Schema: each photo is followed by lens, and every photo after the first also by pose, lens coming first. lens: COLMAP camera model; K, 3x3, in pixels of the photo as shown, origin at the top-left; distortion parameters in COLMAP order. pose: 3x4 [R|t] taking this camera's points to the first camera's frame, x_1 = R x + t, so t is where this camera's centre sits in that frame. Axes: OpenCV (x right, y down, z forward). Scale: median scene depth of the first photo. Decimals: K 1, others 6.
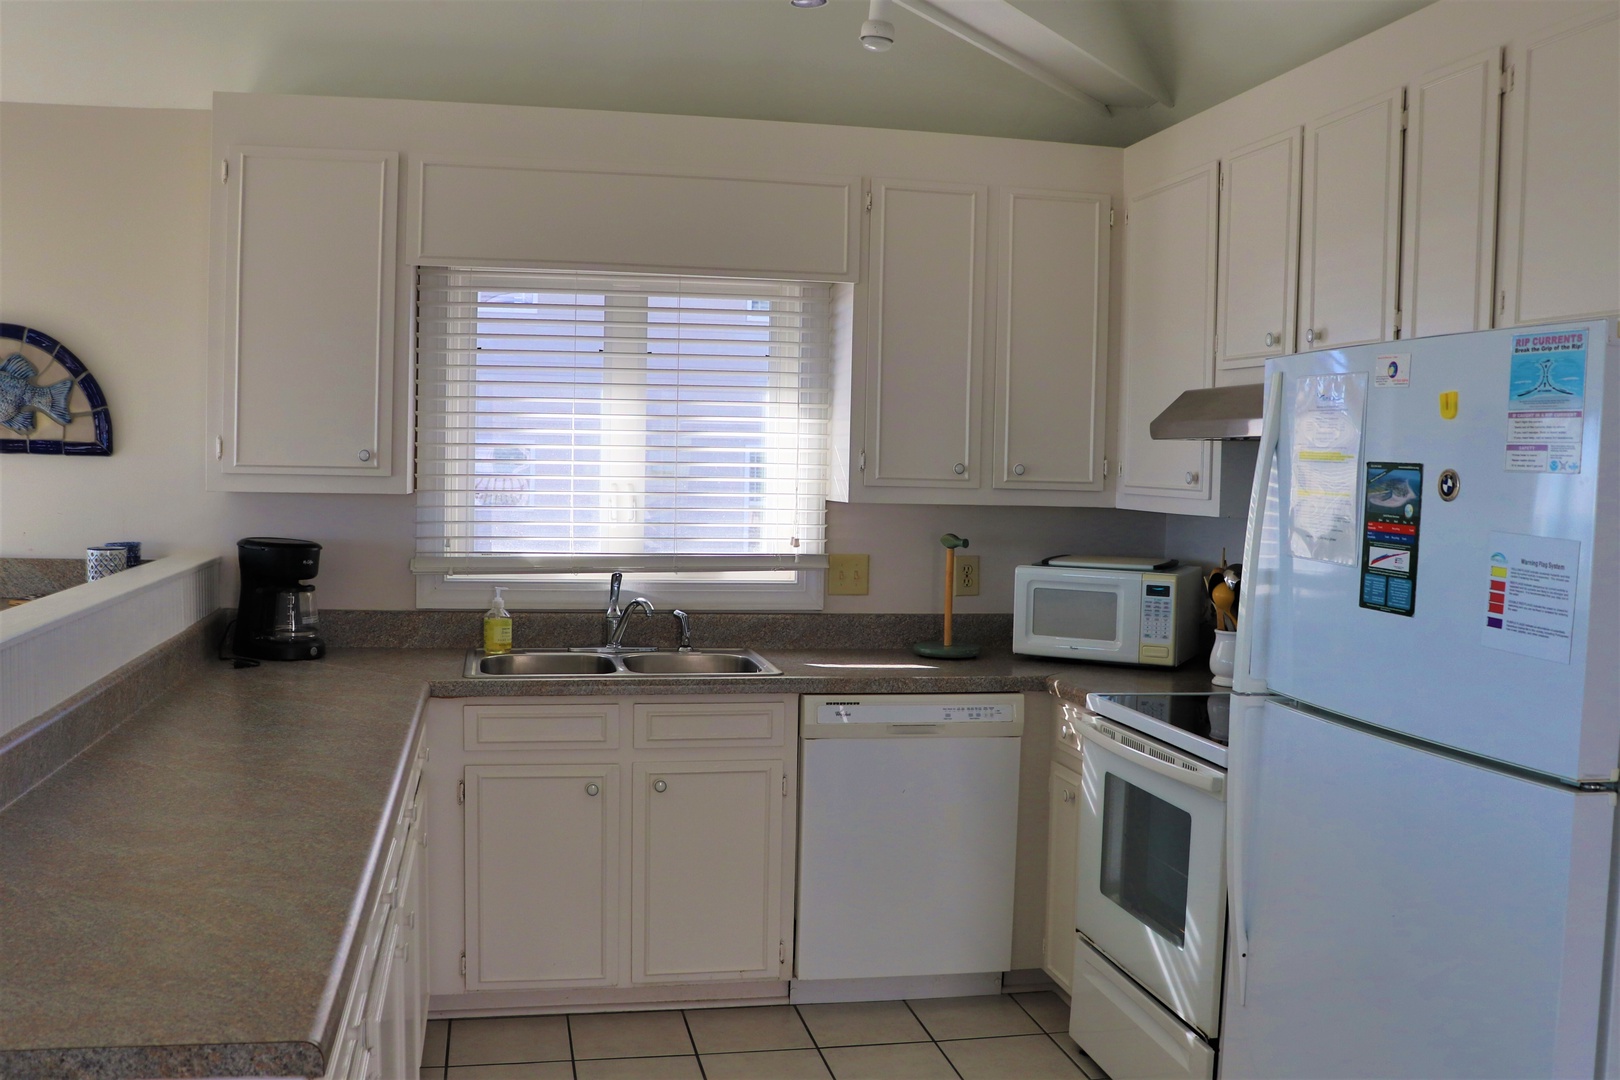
lens RADIAL K [[1579.7, 0, 810.0], [0, 1579.7, 540.0], [0, 0, 1]] dist [-0.177377, 0.173078]
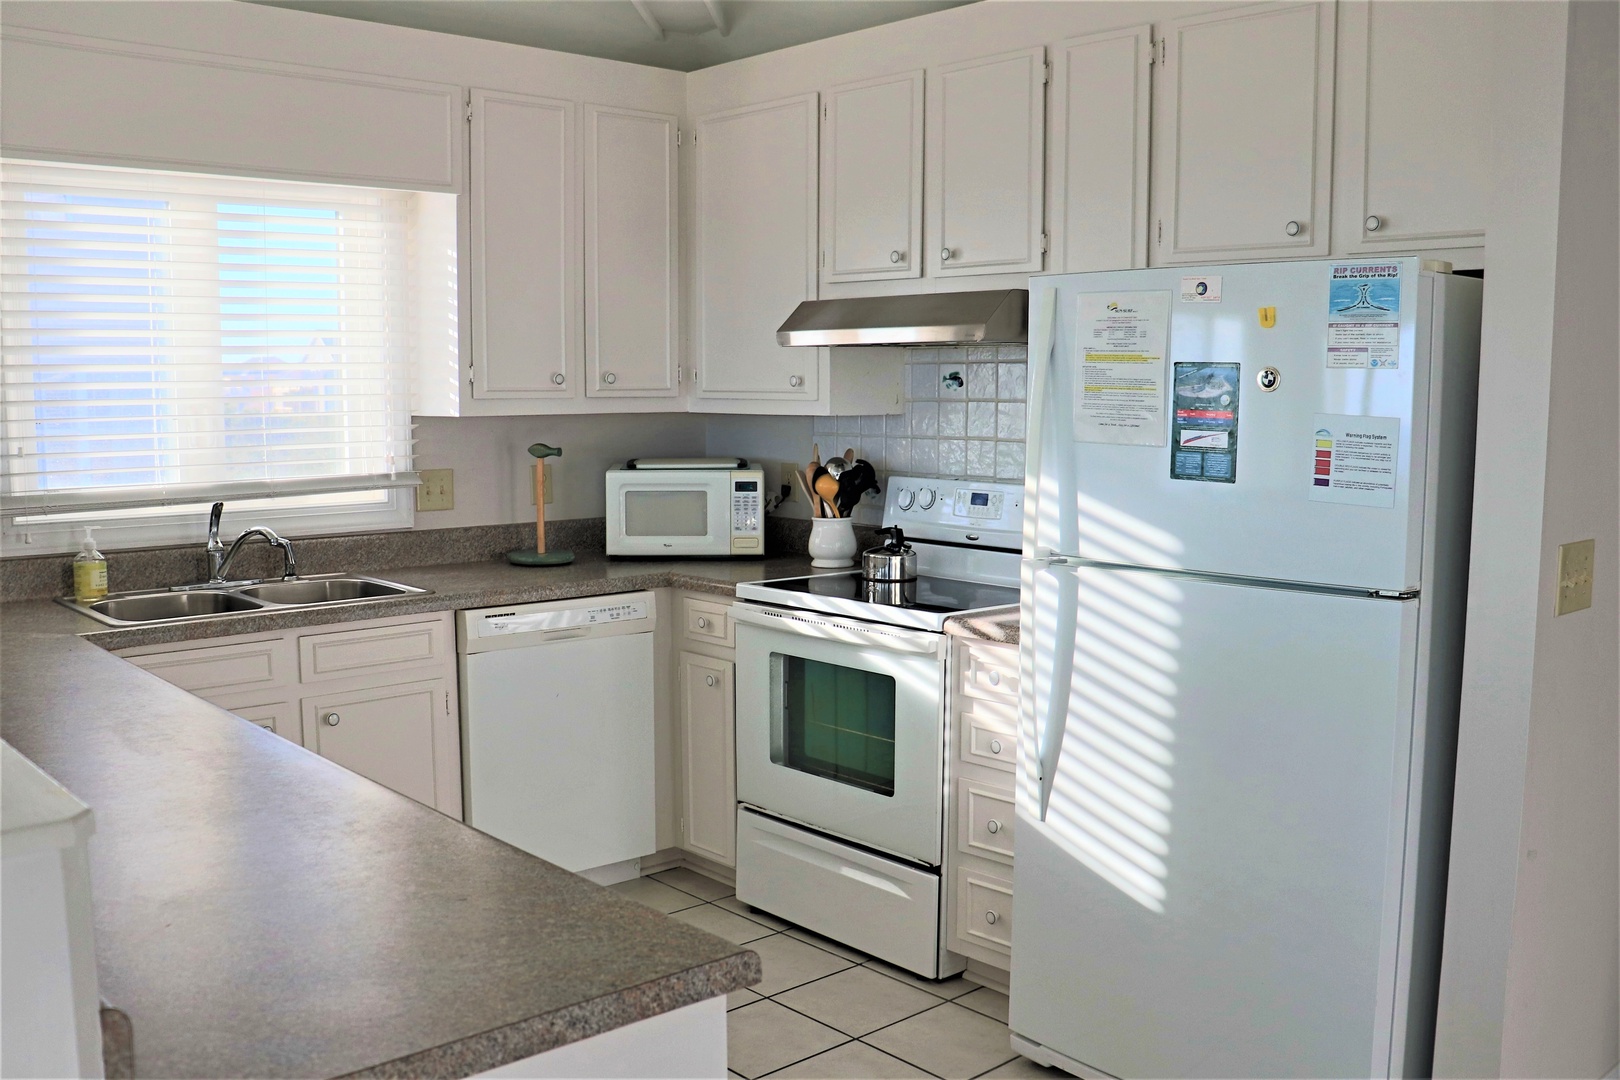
lens RADIAL K [[1579.7, 0, 810.0], [0, 1579.7, 540.0], [0, 0, 1]] dist [-0.177377, 0.173078]
pose [[0.850038, -0.074691, 0.521399, -0.343370], [0.044994, 0.996573, 0.069405, -0.005072], [-0.524797, -0.035537, 0.850485, 0.047876]]
